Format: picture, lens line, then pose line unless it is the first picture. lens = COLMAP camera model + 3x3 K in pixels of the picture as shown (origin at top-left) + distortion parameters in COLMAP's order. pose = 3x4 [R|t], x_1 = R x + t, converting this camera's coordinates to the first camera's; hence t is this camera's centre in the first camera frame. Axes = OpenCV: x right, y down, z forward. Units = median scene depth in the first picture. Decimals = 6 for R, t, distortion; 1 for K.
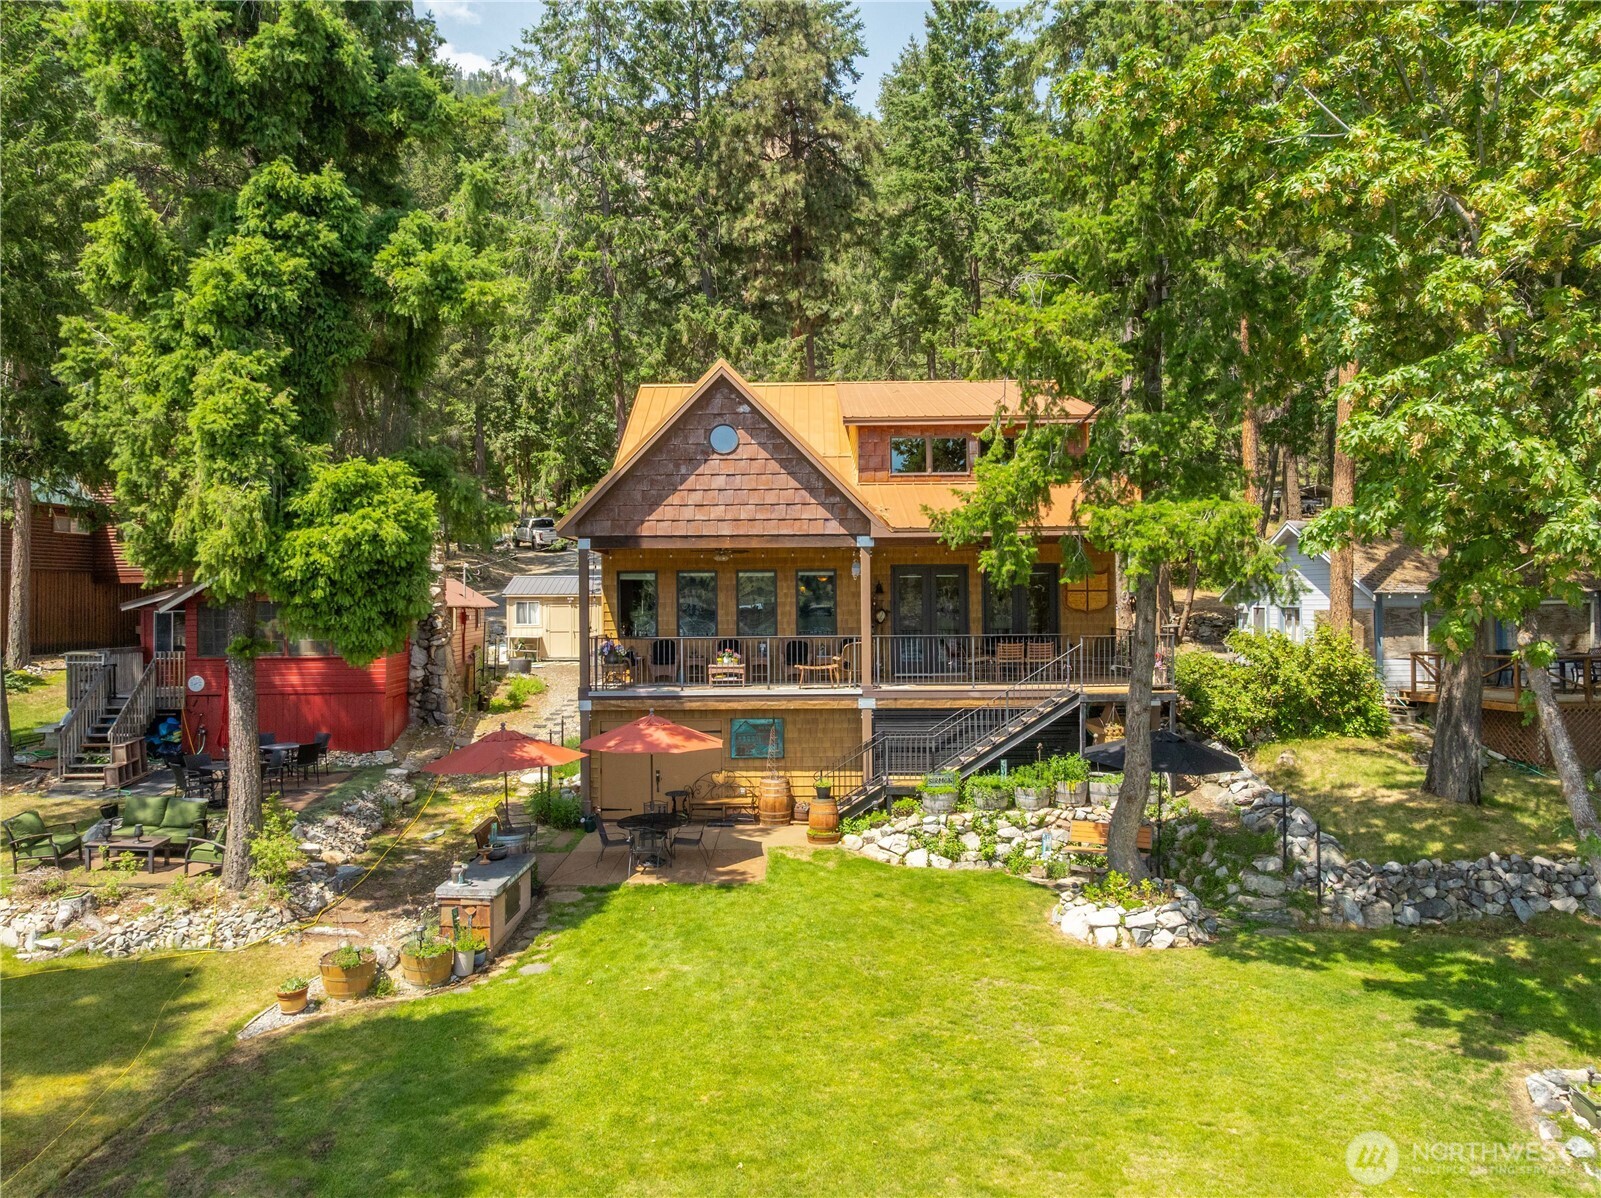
lens RADIAL K [[1128.0, 0, 800.5], [0, 1128.0, 599.0], [0, 0, 1]] dist [-0.038267, 0.004506]
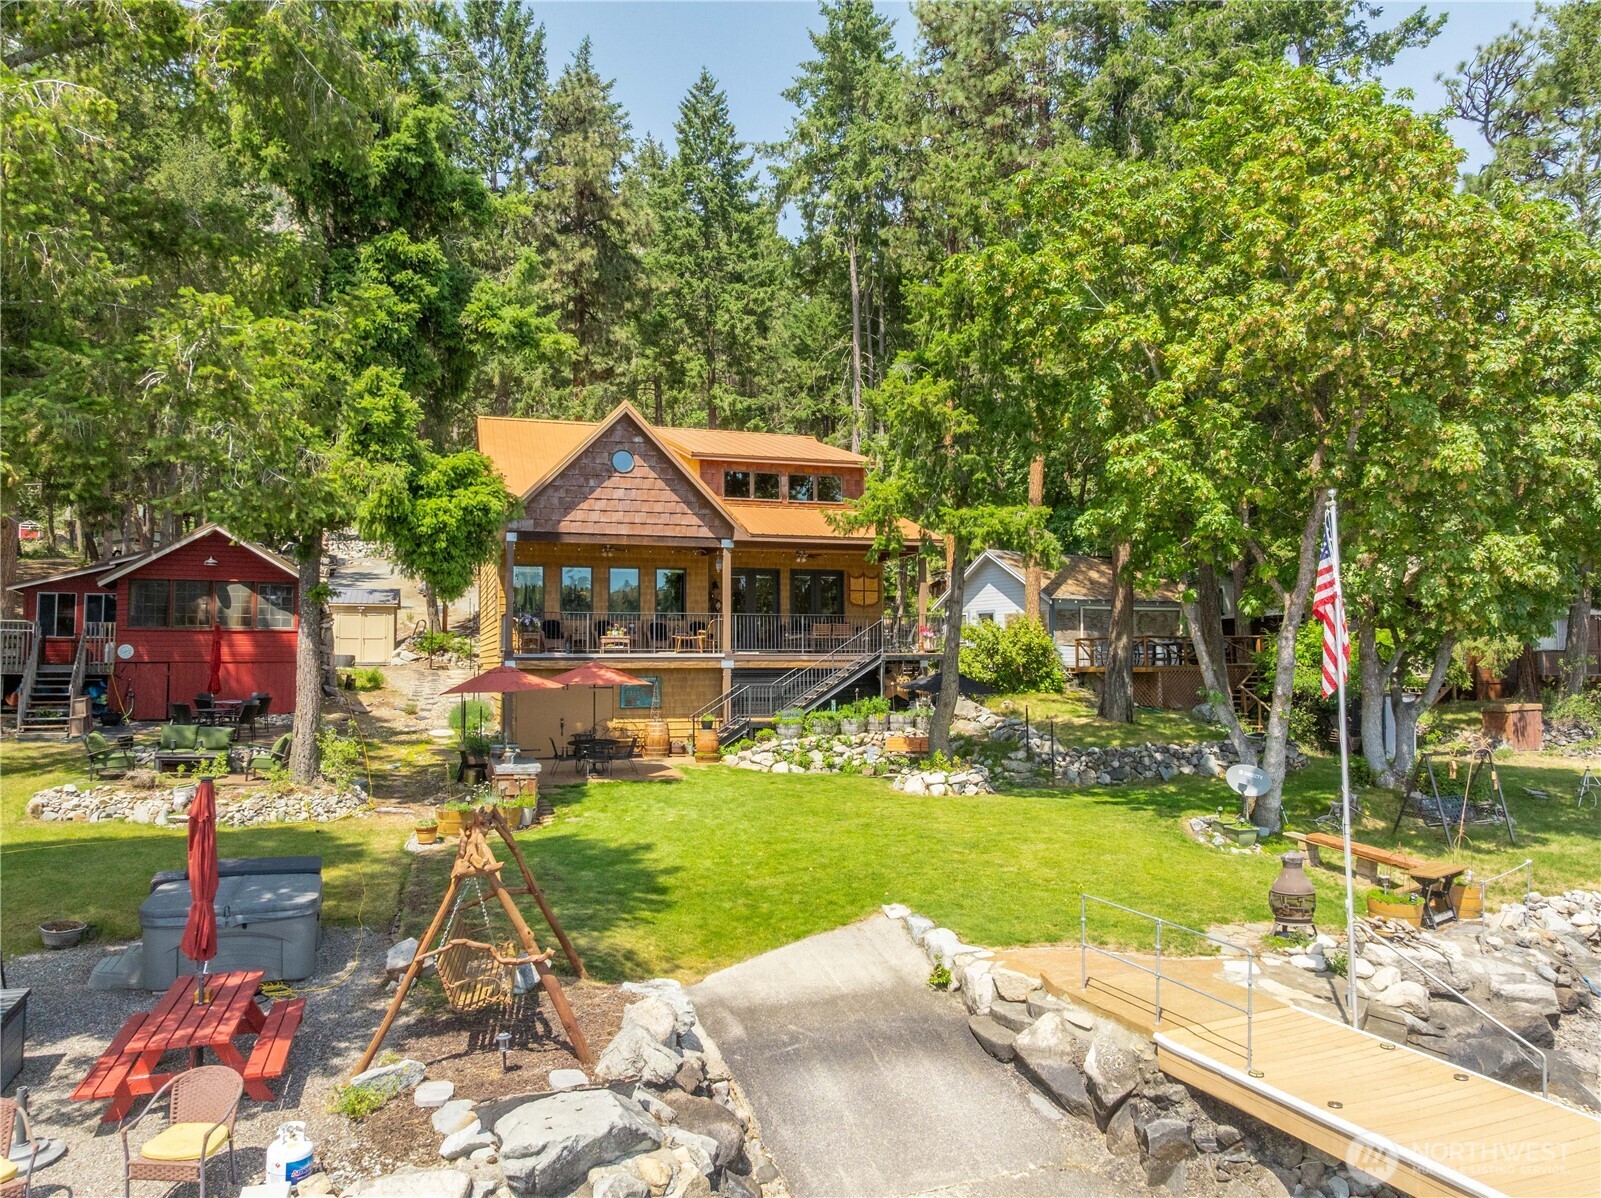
lens RADIAL K [[1126.5, 0, 800.5], [0, 1126.5, 599.0], [0, 0, 1]] dist [-0.015863, -0.038940]
pose [[0.946356, 0.023601, 0.322264, -0.316054], [-0.007118, 0.998610, -0.052231, 0.091702], [-0.323049, 0.047135, 0.945208, -0.321215]]
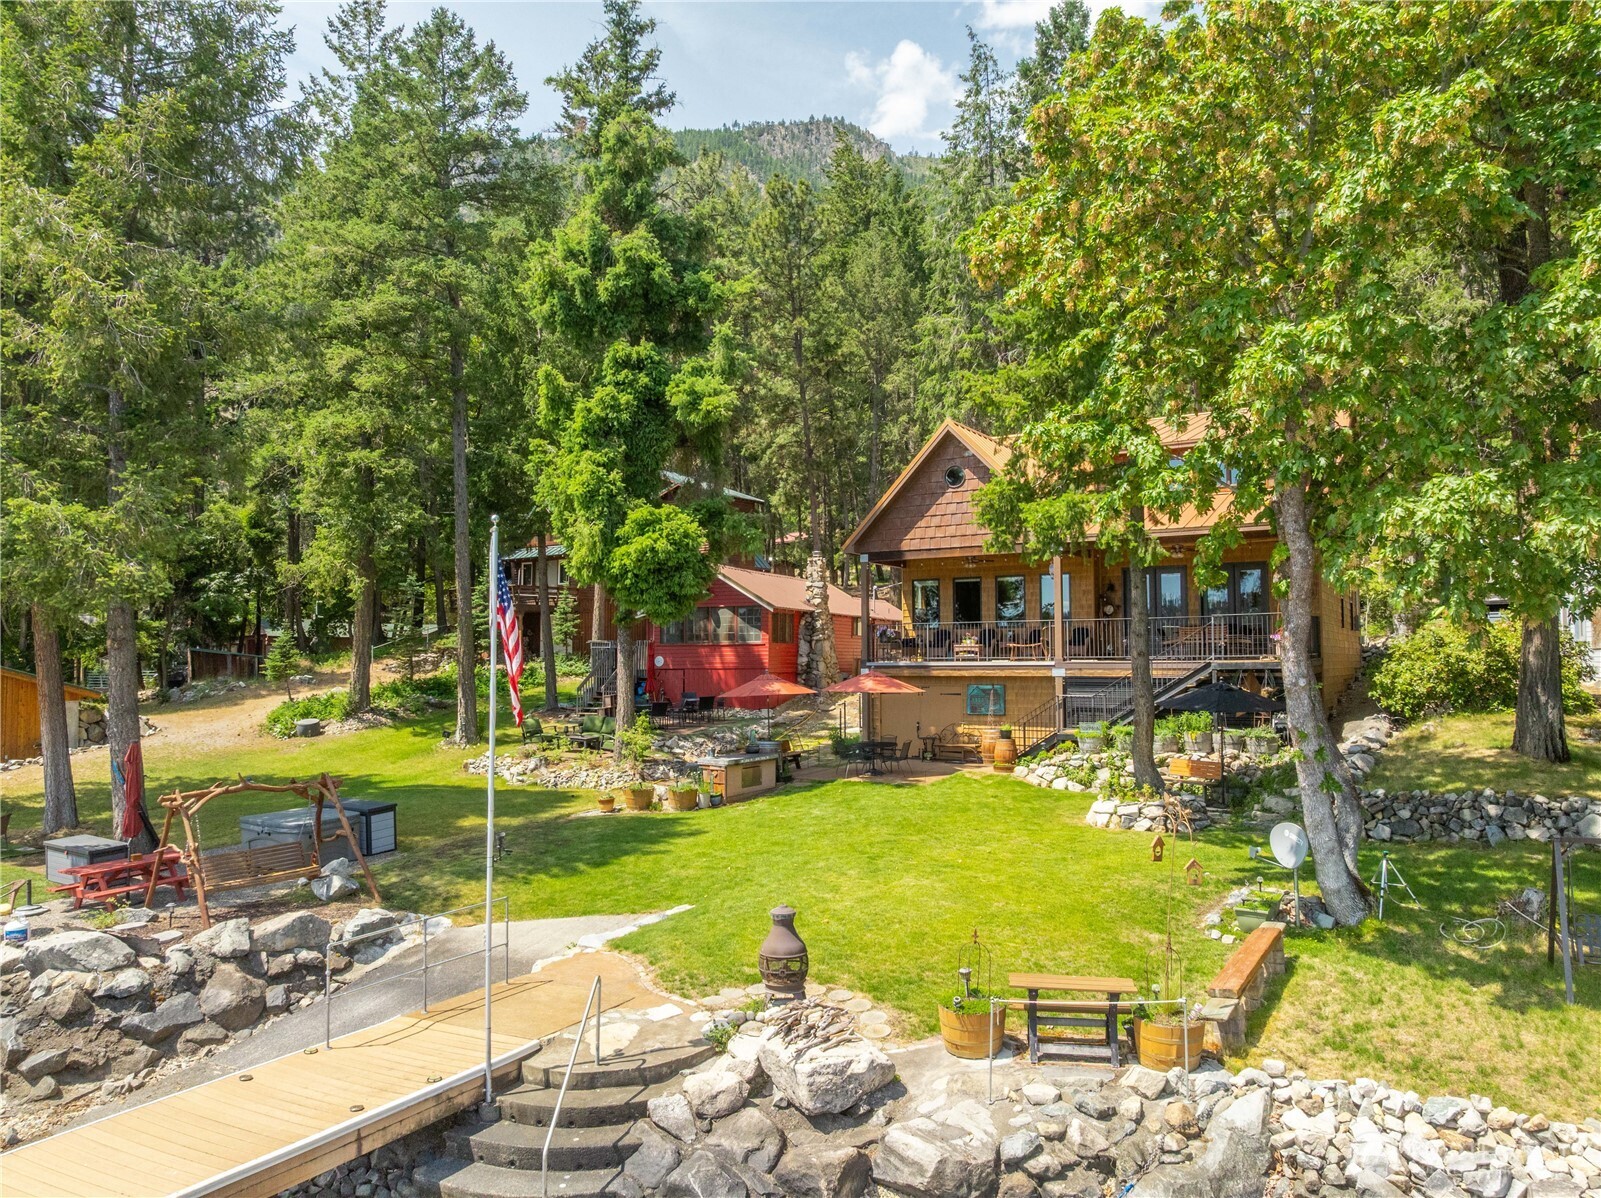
lens RADIAL K [[1128.0, 0, 800.5], [0, 1128.0, 599.0], [0, 0, 1]] dist [-0.038267, 0.004506]
pose [[0.857120, -0.023782, -0.514567, 0.507654], [0.000420, 0.998966, -0.045470, 0.072741], [0.515116, 0.038757, 0.856244, -0.275420]]
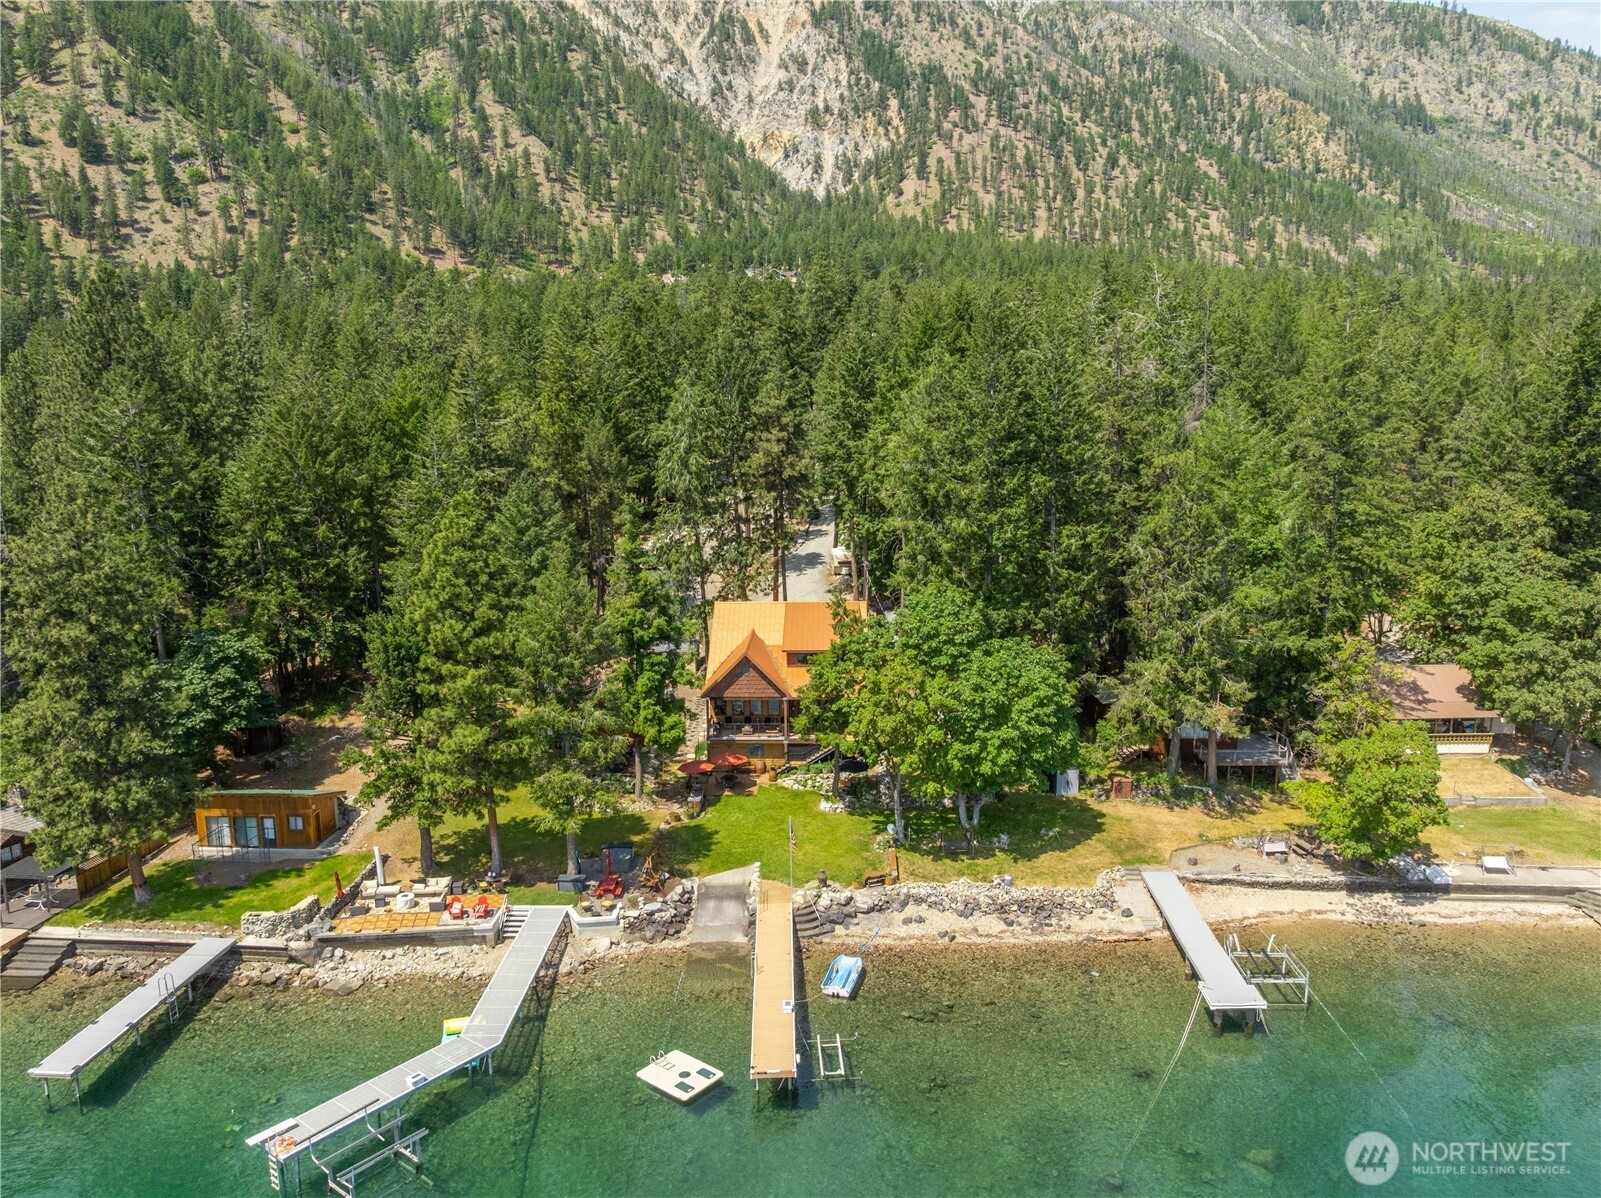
lens RADIAL K [[1126.5, 0, 800.5], [0, 1126.5, 599.0], [0, 0, 1]] dist [-0.015863, -0.038940]
pose [[0.999868, 0.004073, -0.015701, 0.175603], [-0.001364, 0.985654, 0.168775, -1.061878], [0.016163, -0.168731, 0.985530, -2.727921]]
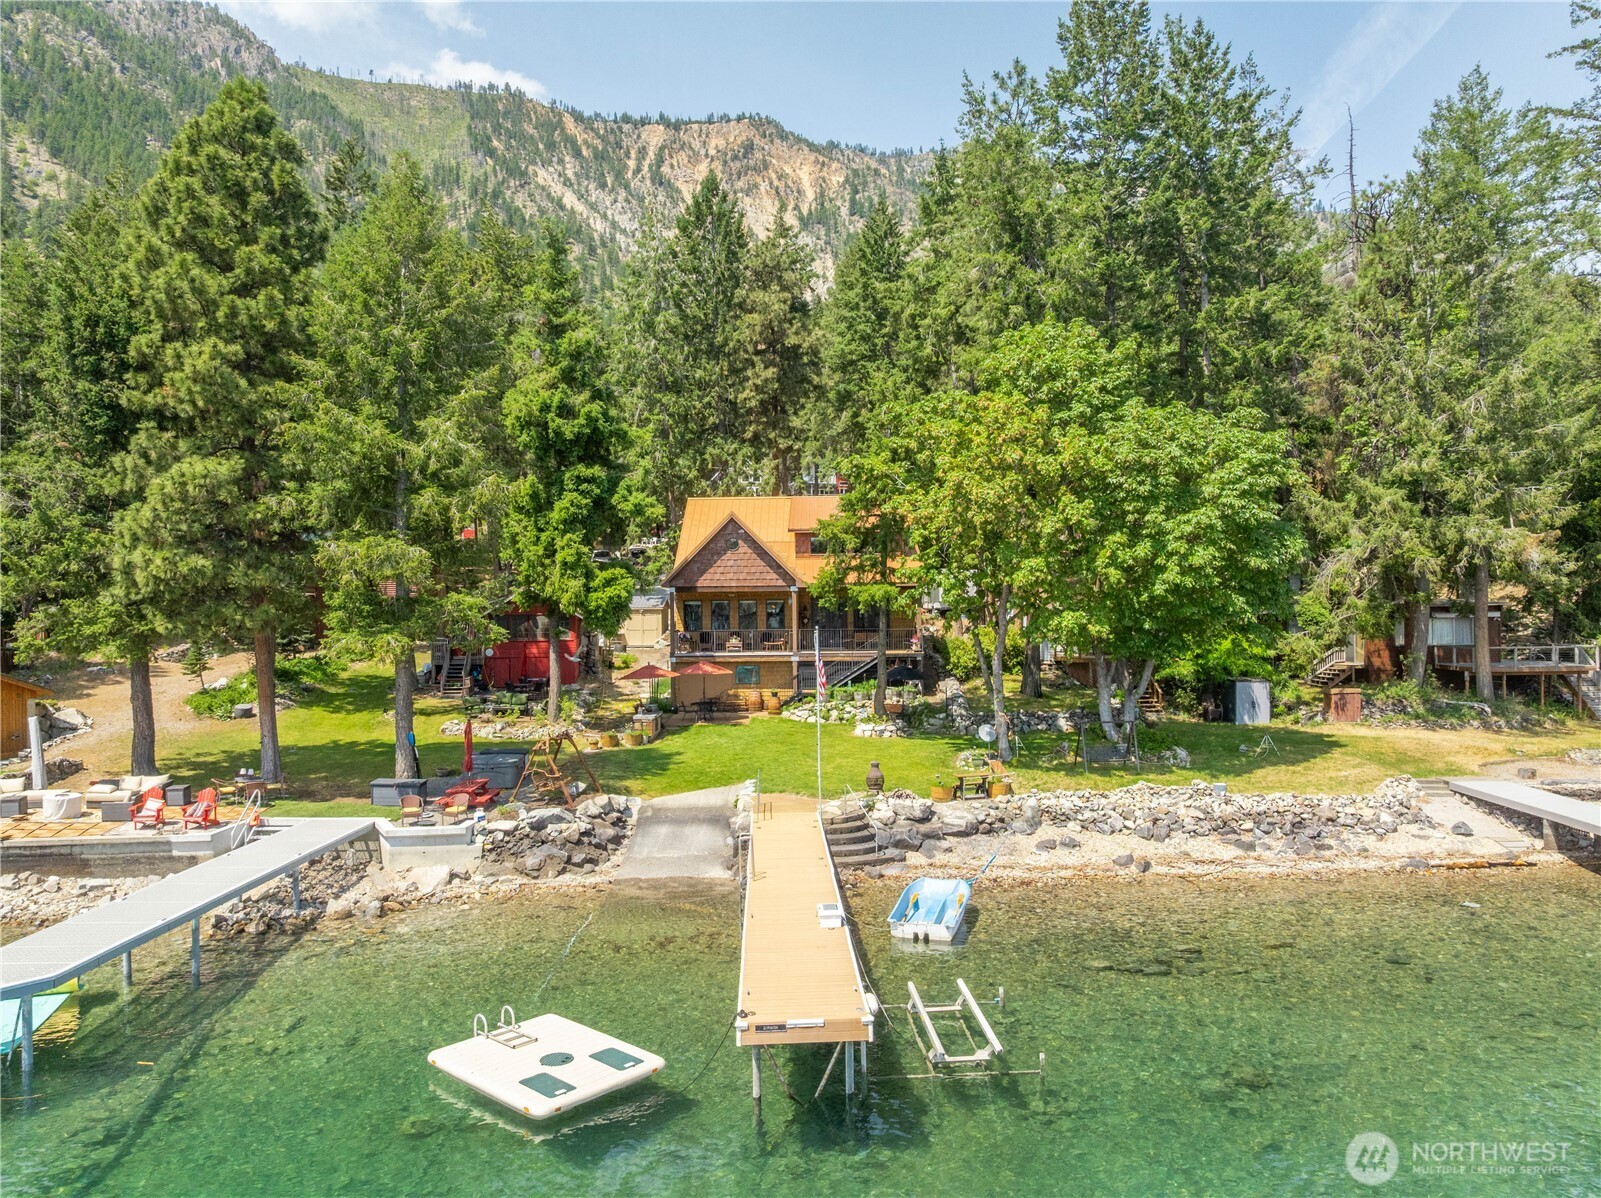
lens RADIAL K [[1128.0, 0, 800.5], [0, 1128.0, 599.0], [0, 0, 1]] dist [-0.038267, 0.004506]
pose [[0.999981, -0.001436, -0.005924, 0.091366], [0.001418, 0.999994, -0.003054, -0.024742], [0.005928, 0.003046, 0.999978, -1.420648]]
